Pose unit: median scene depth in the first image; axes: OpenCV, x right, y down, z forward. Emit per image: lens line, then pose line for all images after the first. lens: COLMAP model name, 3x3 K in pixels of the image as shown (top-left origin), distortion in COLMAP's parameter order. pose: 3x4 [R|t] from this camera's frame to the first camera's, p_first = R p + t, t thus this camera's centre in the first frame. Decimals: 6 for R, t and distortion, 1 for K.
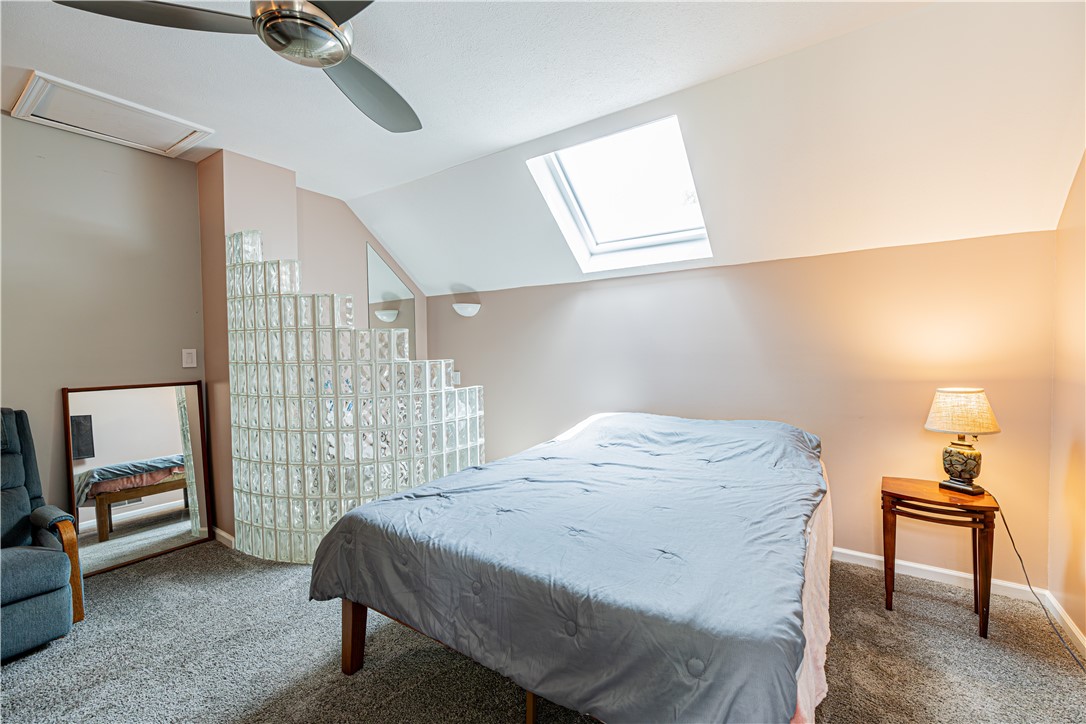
lens RADIAL K [[454.5, 0, 545.6], [0, 454.5, 362.6], [0, 0, 1]] dist [0.000125, -0.000183]
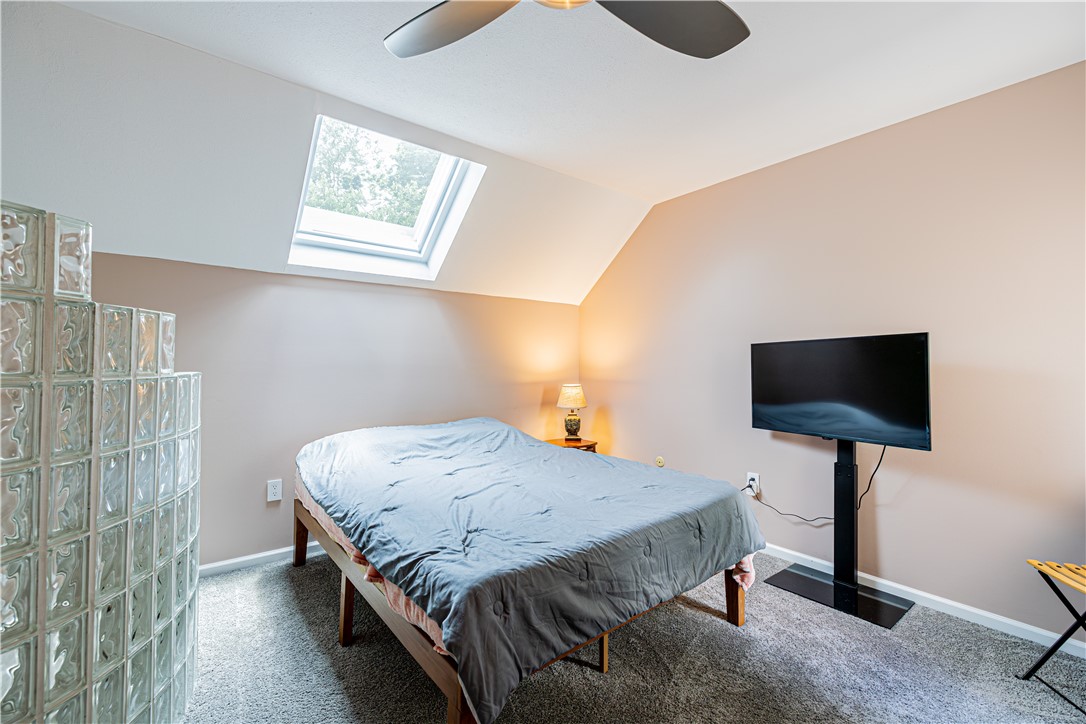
lens RADIAL K [[454.5, 0, 545.7], [0, 454.5, 360.5], [0, 0, 1]] dist [0.000125, -0.000183]
pose [[0.301048, 0.016921, 0.953459, -0.860501], [0.023271, 0.999414, -0.025084, 0.004735], [-0.953325, 0.029739, 0.300478, 0.535363]]
